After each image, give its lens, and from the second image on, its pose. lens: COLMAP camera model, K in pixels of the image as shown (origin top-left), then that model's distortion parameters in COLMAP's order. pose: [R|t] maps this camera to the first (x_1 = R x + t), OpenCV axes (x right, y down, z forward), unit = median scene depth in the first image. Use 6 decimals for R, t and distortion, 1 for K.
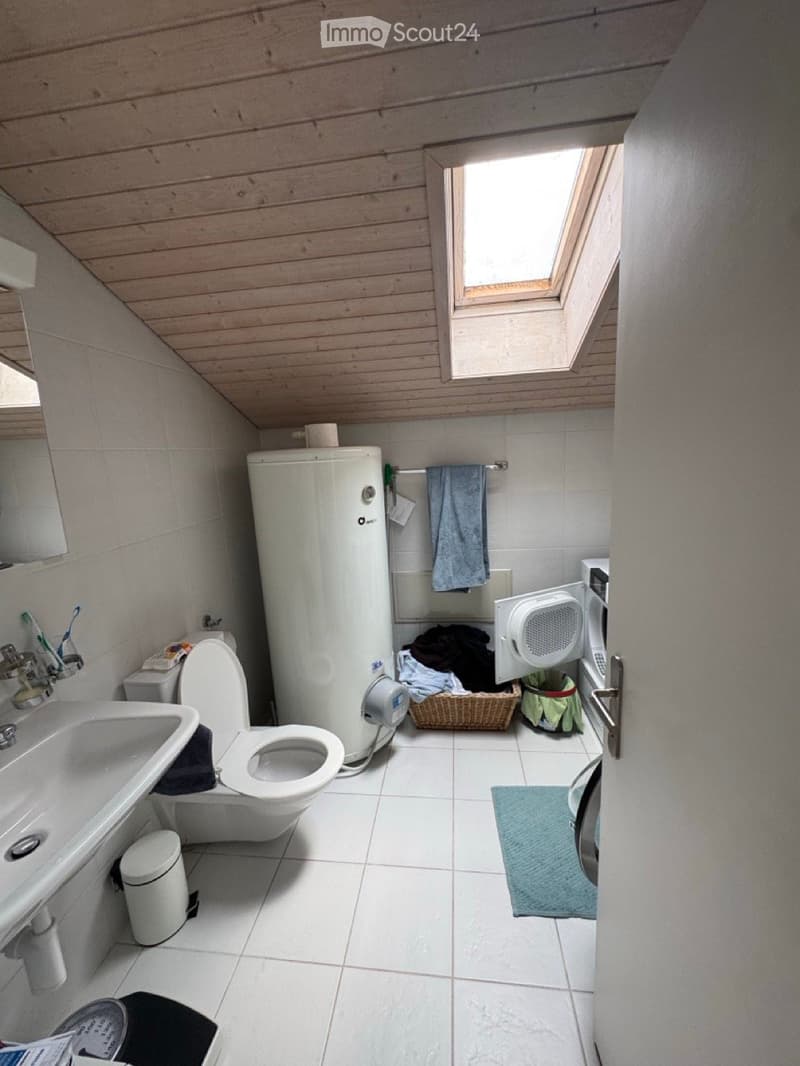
lens RADIAL K [[430.0, 0, 400.0], [0, 430.0, 533.0], [0, 0, 1]] dist [-0.000307, 0.000116]
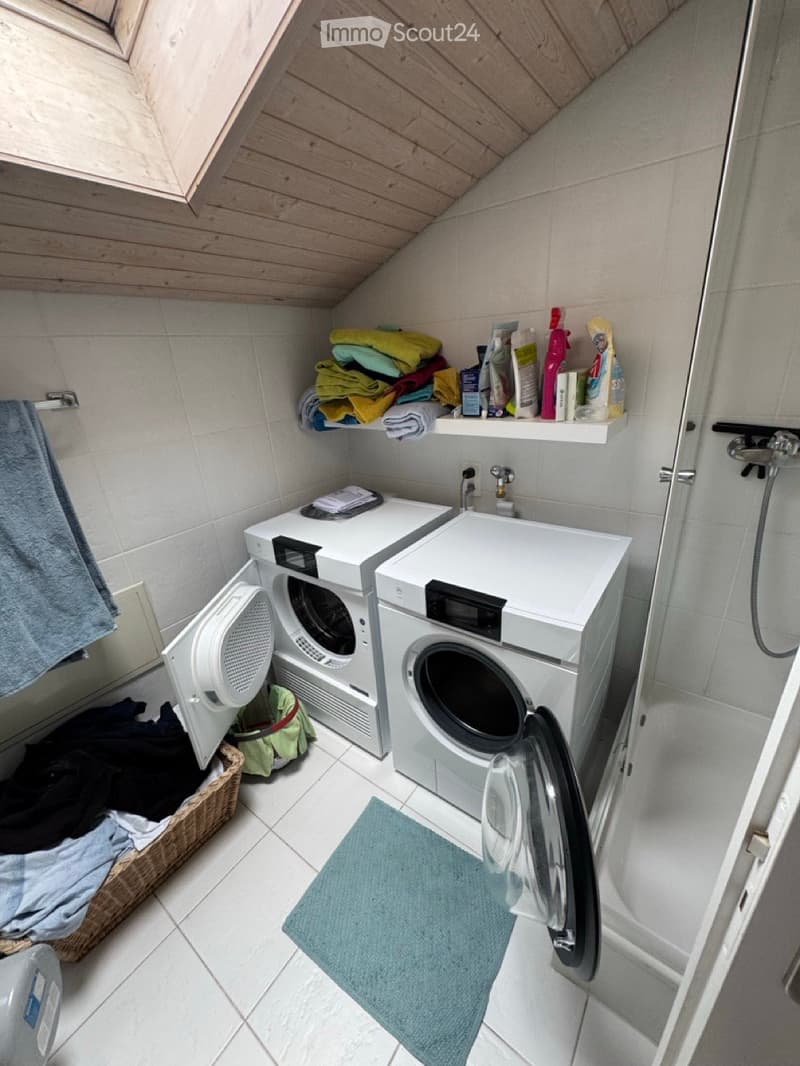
lens RADIAL K [[430.0, 0, 400.0], [0, 430.0, 533.0], [0, 0, 1]] dist [-0.000307, 0.000116]
pose [[0.494605, -0.305945, 0.813488, -0.027938], [0.197897, 0.951051, 0.237358, -0.053837], [-0.846287, 0.043588, 0.530940, 0.426305]]
